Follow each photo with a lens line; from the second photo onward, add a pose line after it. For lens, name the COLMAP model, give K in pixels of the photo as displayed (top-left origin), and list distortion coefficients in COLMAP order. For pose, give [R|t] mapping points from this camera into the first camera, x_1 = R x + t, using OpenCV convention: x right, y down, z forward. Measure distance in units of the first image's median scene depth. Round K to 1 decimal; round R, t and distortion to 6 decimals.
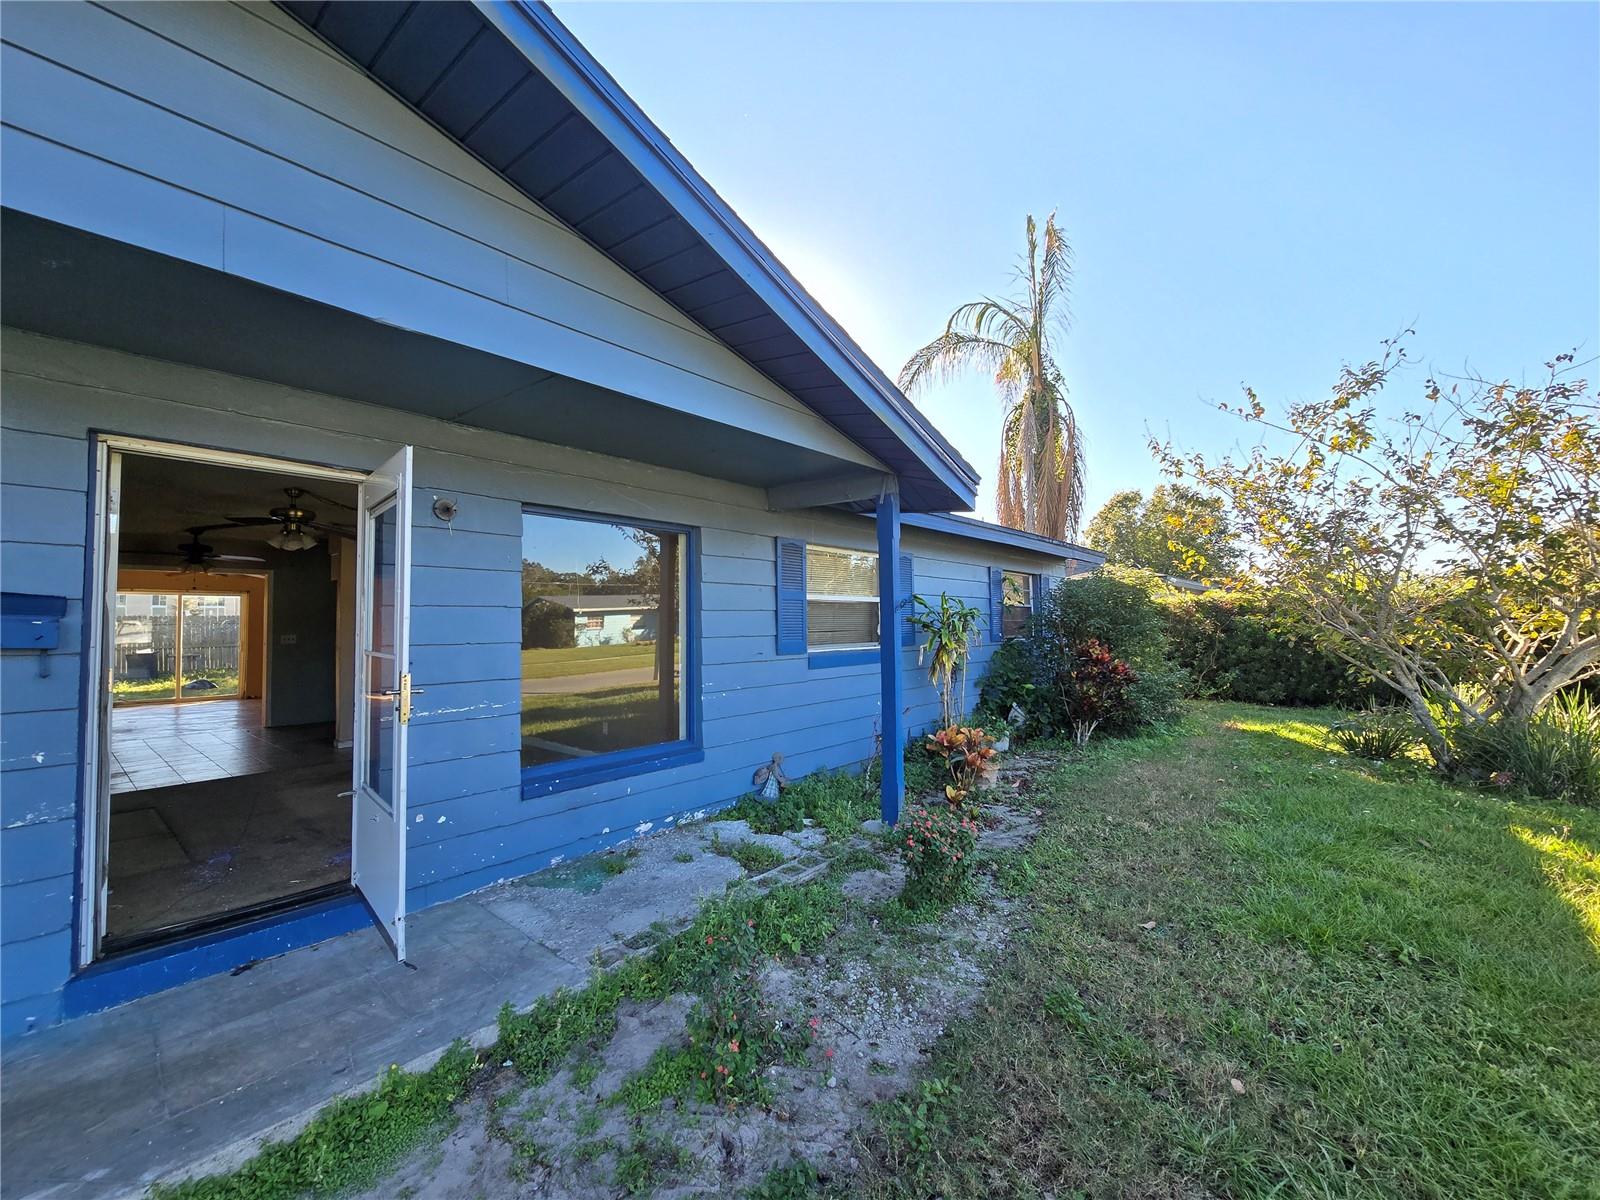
lens RADIAL K [[671.7, 0, 788.0], [0, 671.7, 600.3], [0, 0, 1]] dist [-0.001495, -0.000532]
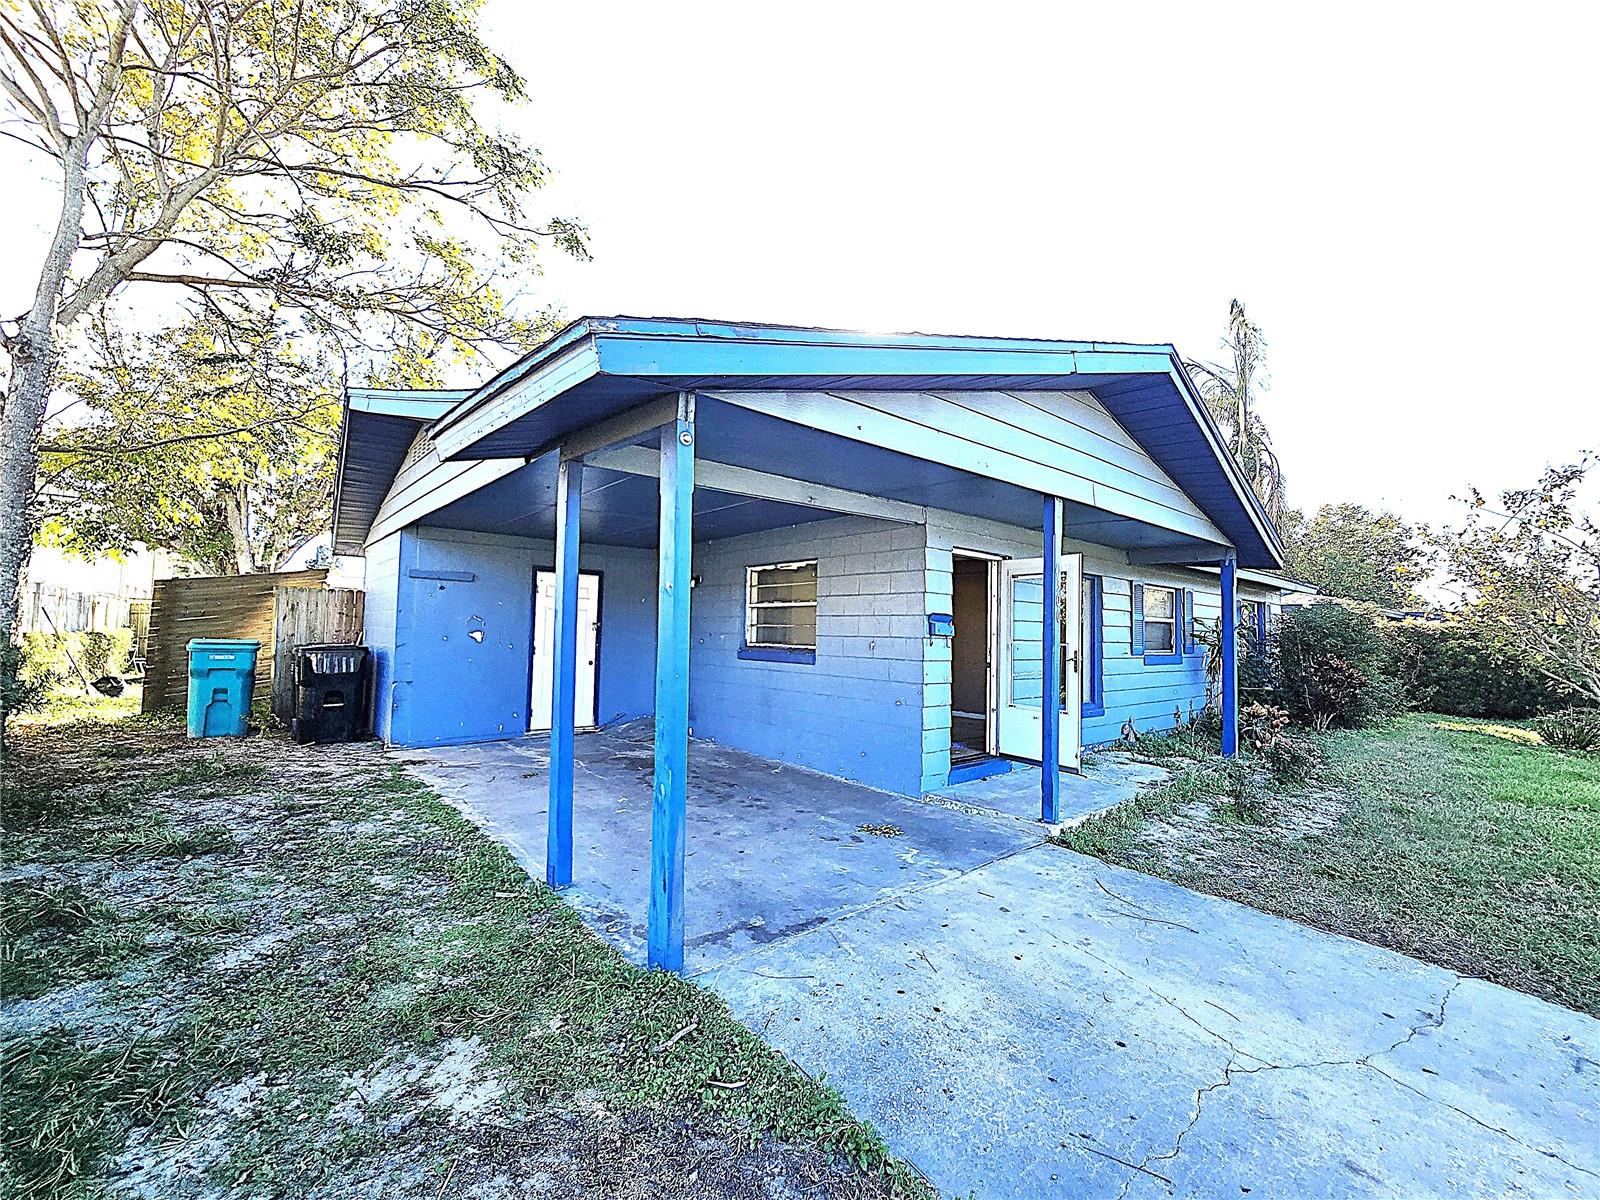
lens RADIAL K [[652.8, 0, 796.9], [0, 652.8, 601.8], [0, 0, 1]] dist [-0.031355, 0.011034]
pose [[0.985206, 0.025014, -0.169536, -0.416146], [-0.027053, 0.999587, -0.009732, -0.005828], [0.169223, 0.014175, 0.985476, -0.494246]]
